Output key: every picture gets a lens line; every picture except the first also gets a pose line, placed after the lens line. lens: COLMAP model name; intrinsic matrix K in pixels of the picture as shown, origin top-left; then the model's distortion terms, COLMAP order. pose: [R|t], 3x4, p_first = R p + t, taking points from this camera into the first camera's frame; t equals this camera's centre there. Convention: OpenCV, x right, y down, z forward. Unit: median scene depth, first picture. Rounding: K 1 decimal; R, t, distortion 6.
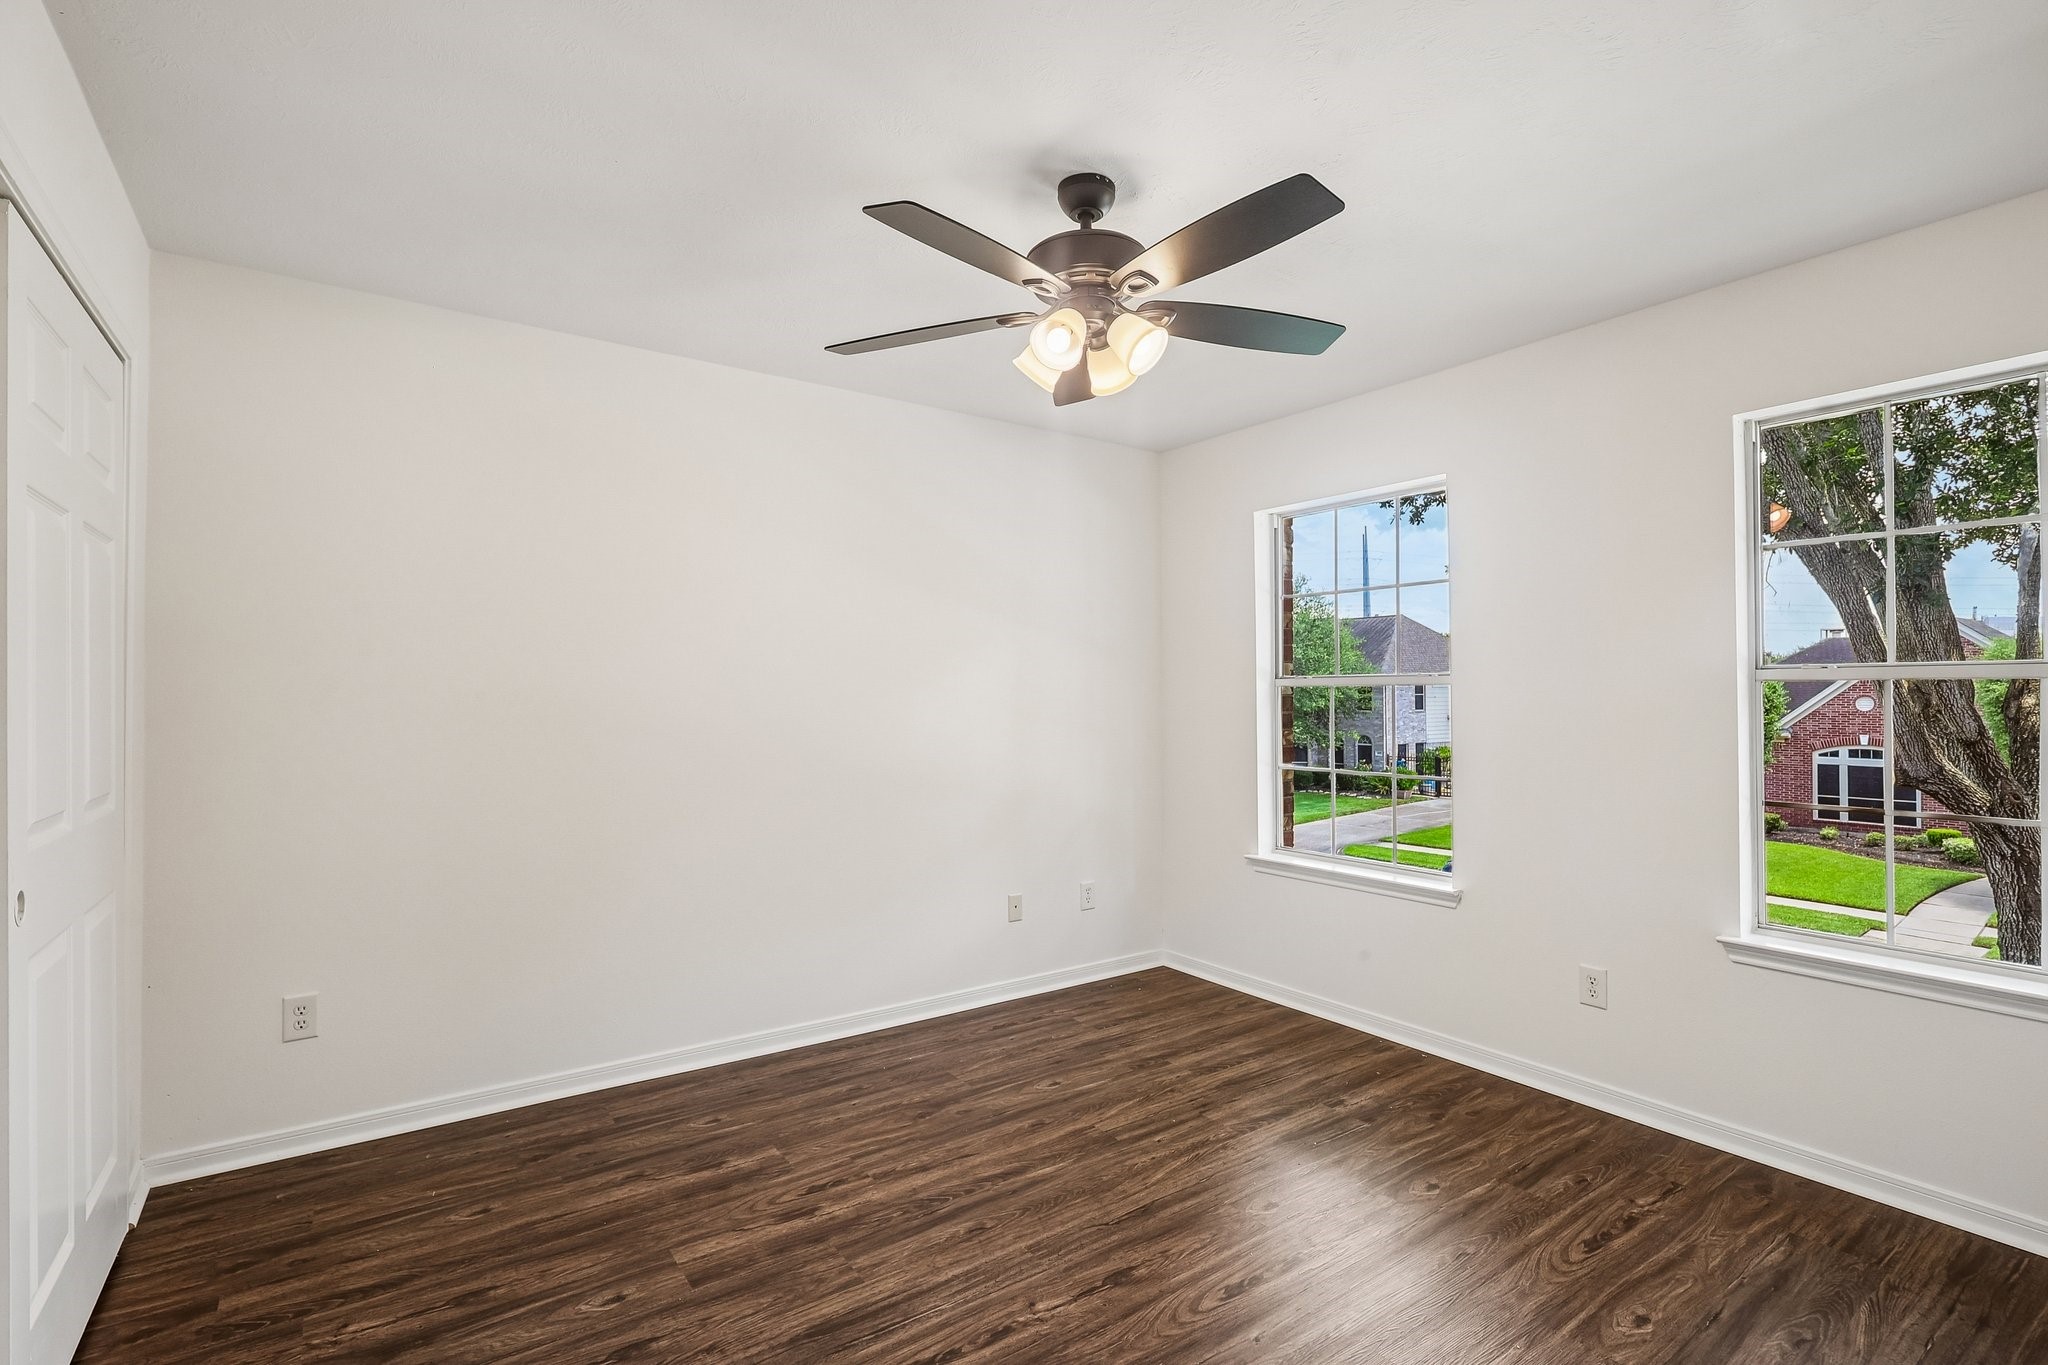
lens RADIAL K [[948.1, 0, 1010.2], [0, 948.1, 694.5], [0, 0, 1]] dist [0.000319, 0.000882]
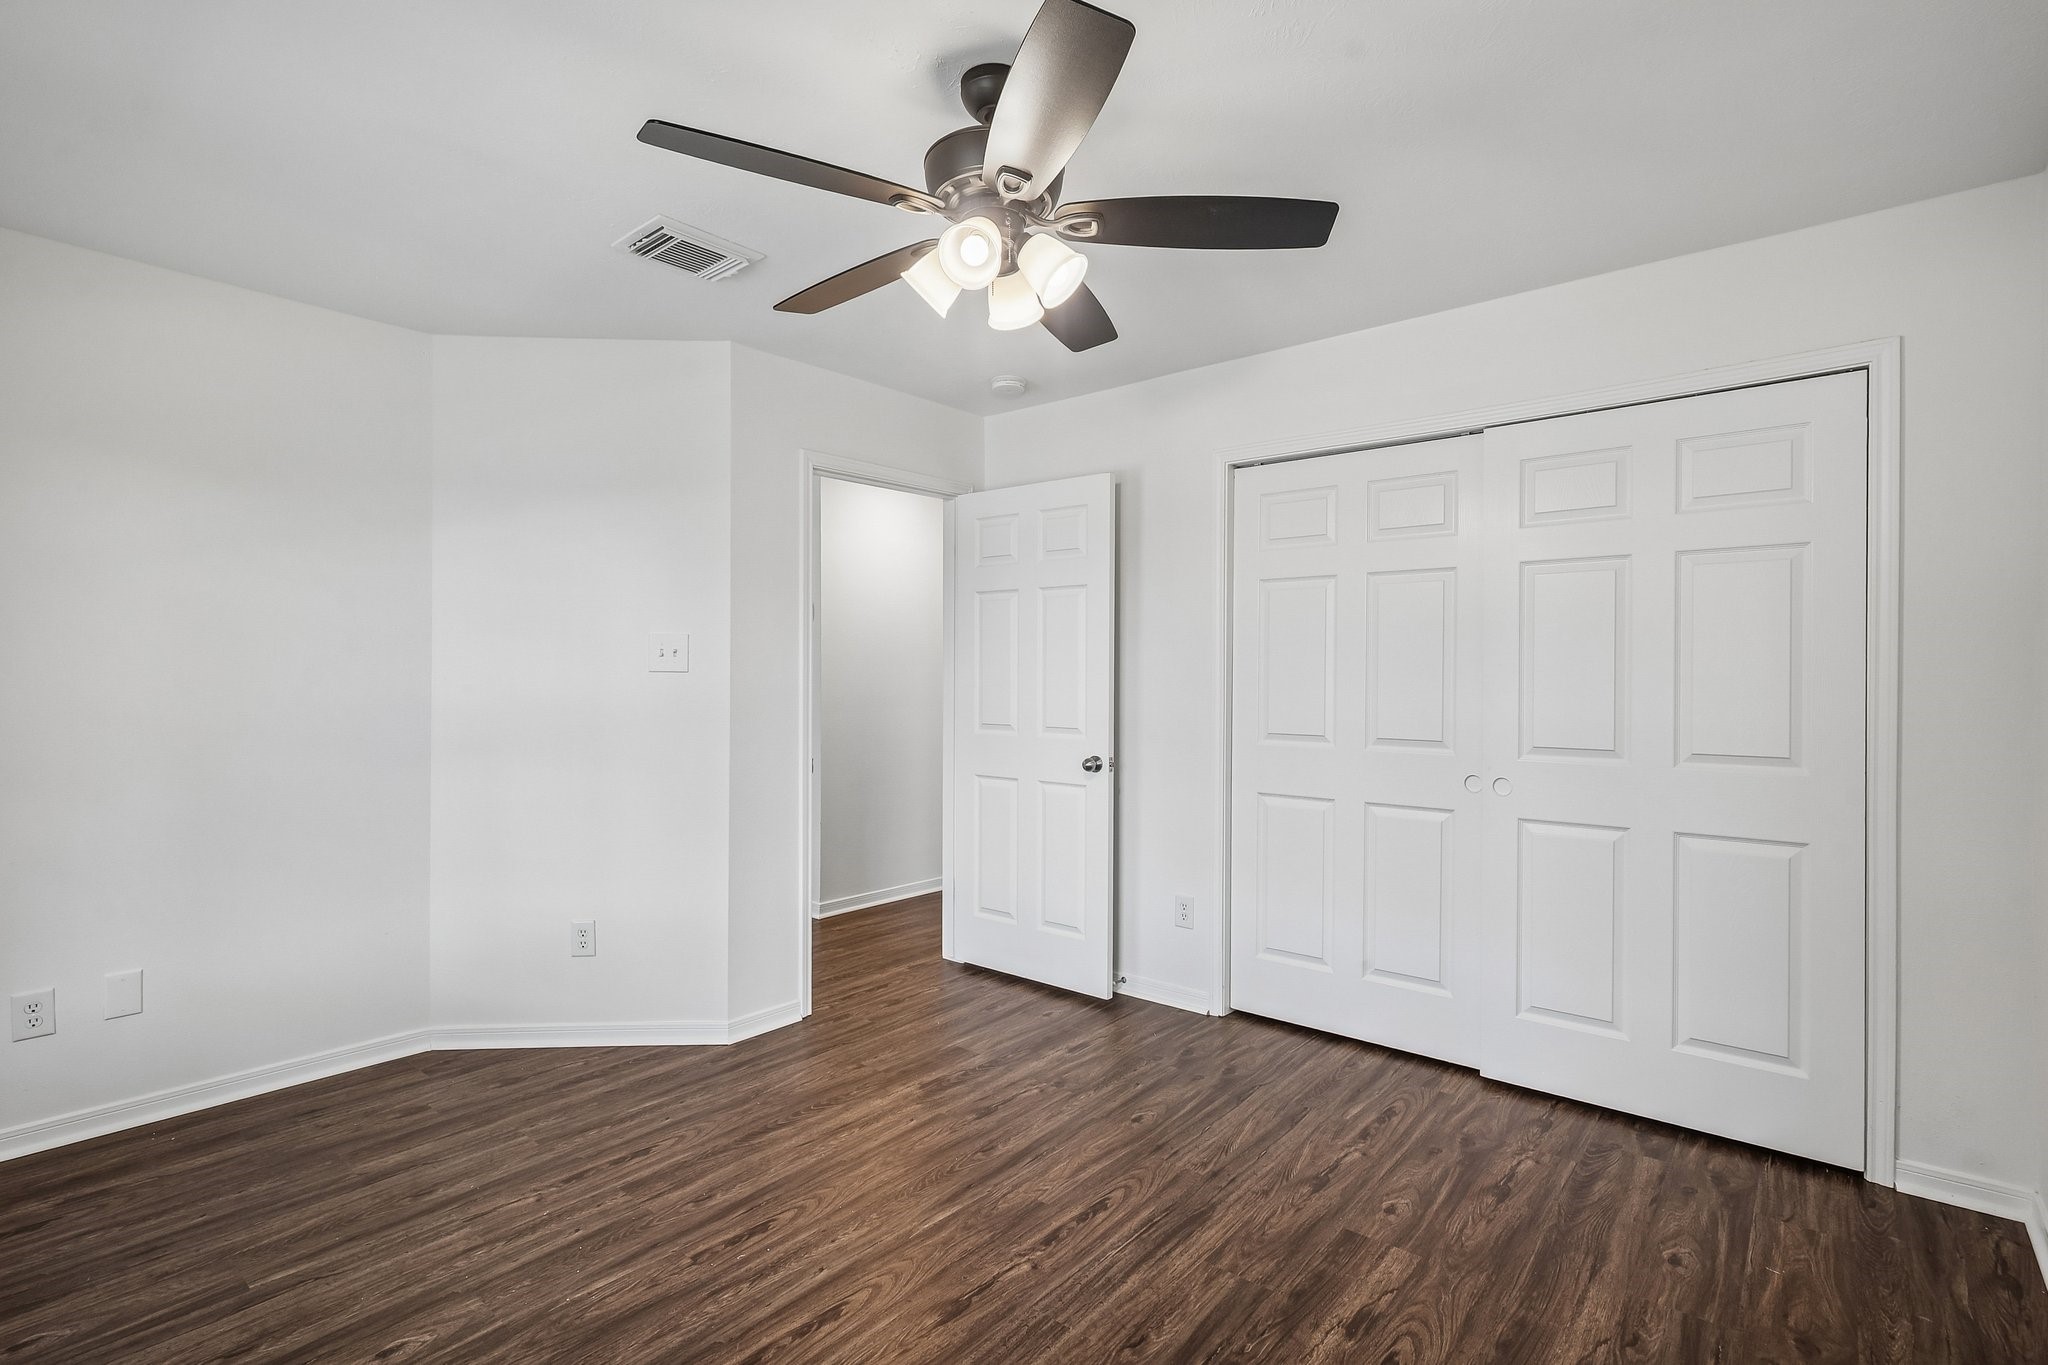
lens RADIAL K [[948.1, 0, 1024.6], [0, 948.1, 677.6], [0, 0, 1]] dist [0.000319, 0.000882]
pose [[-0.963960, -0.001309, -0.266046, 0.298105], [-0.000975, 0.999999, -0.001387, 0.006217], [0.266047, -0.001077, -0.963959, 1.928161]]
